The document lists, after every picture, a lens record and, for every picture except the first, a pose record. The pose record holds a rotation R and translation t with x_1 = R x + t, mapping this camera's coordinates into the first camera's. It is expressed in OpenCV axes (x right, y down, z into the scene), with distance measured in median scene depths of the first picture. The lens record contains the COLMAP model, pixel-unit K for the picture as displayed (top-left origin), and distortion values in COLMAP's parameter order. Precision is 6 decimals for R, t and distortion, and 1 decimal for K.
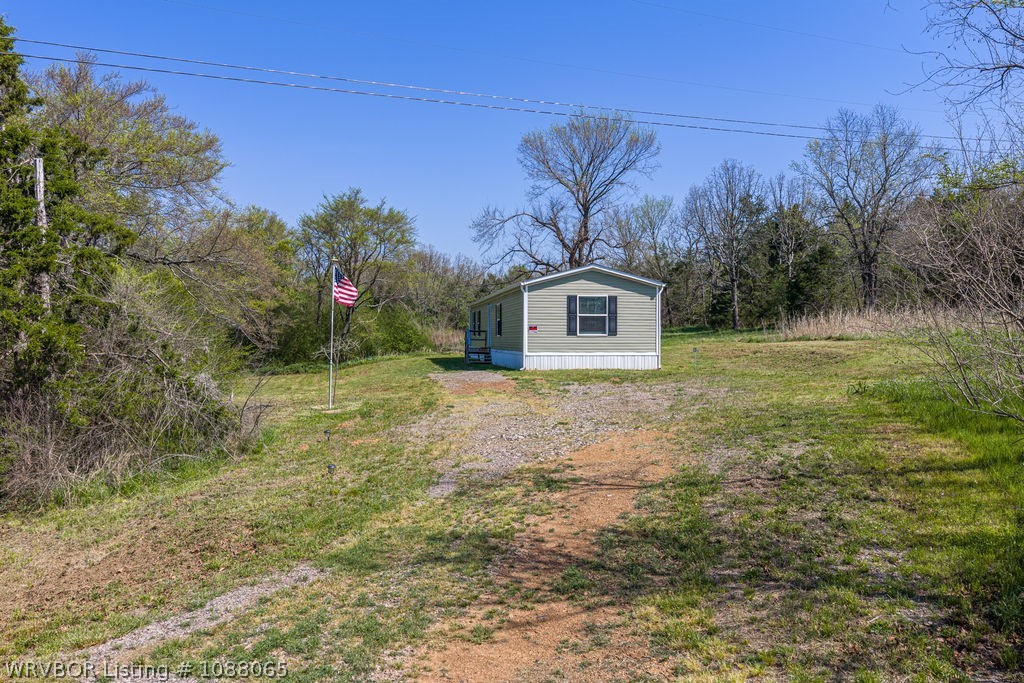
lens RADIAL K [[848.6, 0, 516.0], [0, 848.6, 338.7], [0, 0, 1]] dist [0.043730, -0.110849]
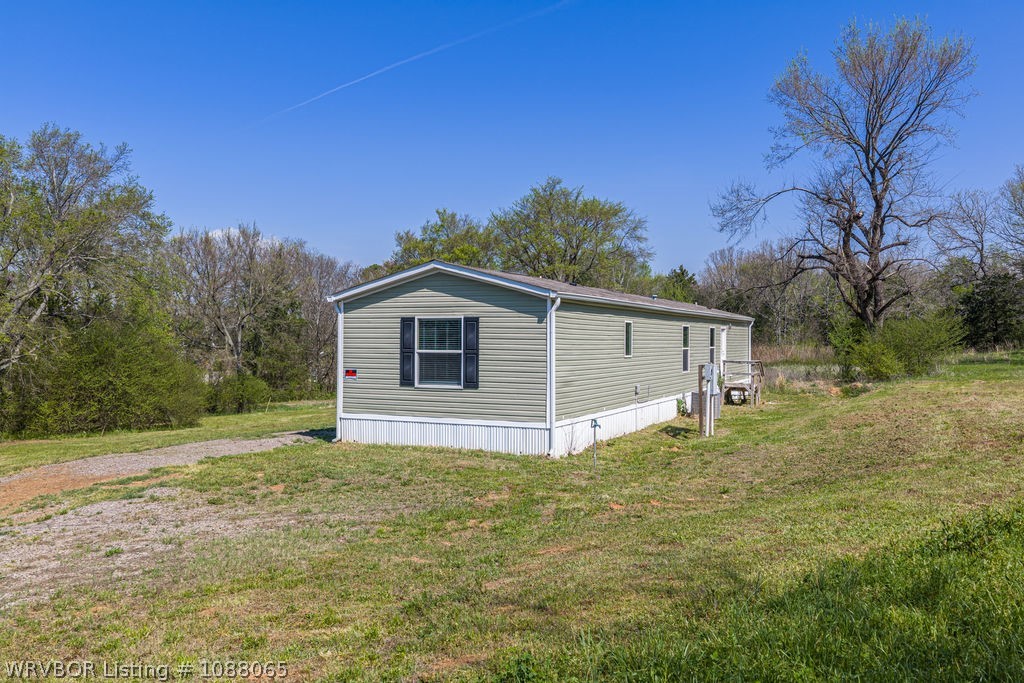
lens RADIAL K [[848.6, 0, 516.0], [0, 848.6, 338.7], [0, 0, 1]] dist [0.043730, -0.110849]
pose [[0.837238, 0.001915, -0.546836, 0.440982], [-0.004034, 0.999988, -0.002676, -0.034856], [0.546824, 0.004446, 0.837236, 0.555247]]
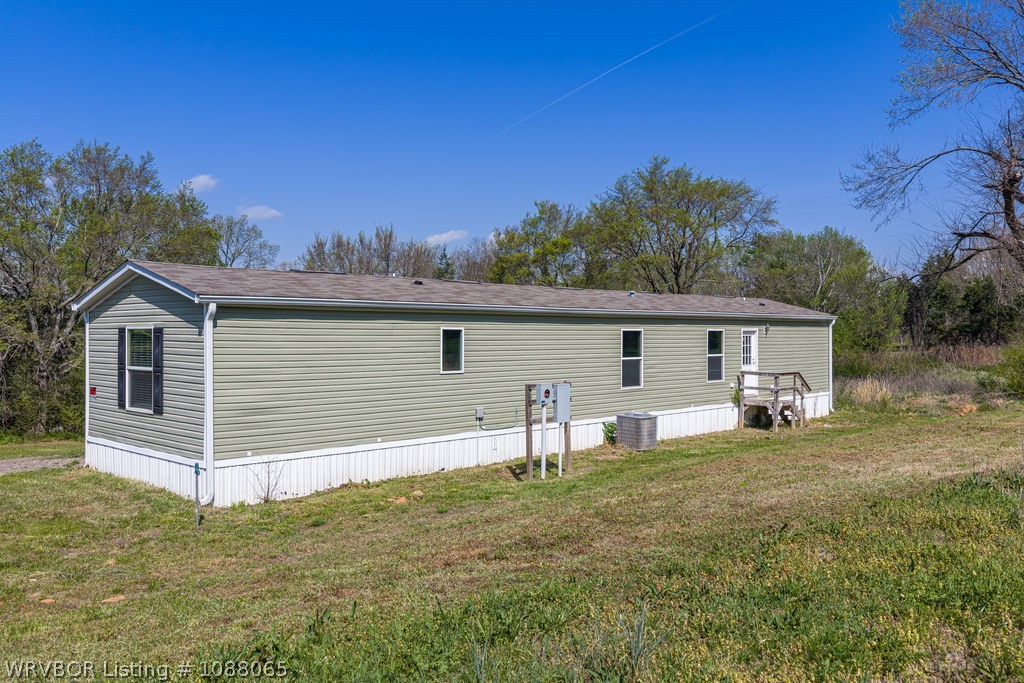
lens RADIAL K [[848.6, 0, 516.0], [0, 848.6, 338.7], [0, 0, 1]] dist [0.043730, -0.110849]
pose [[0.612065, 0.002133, -0.790804, 0.593460], [0.000264, 0.999996, 0.002902, -0.045625], [0.790807, -0.001985, 0.612062, 0.874539]]
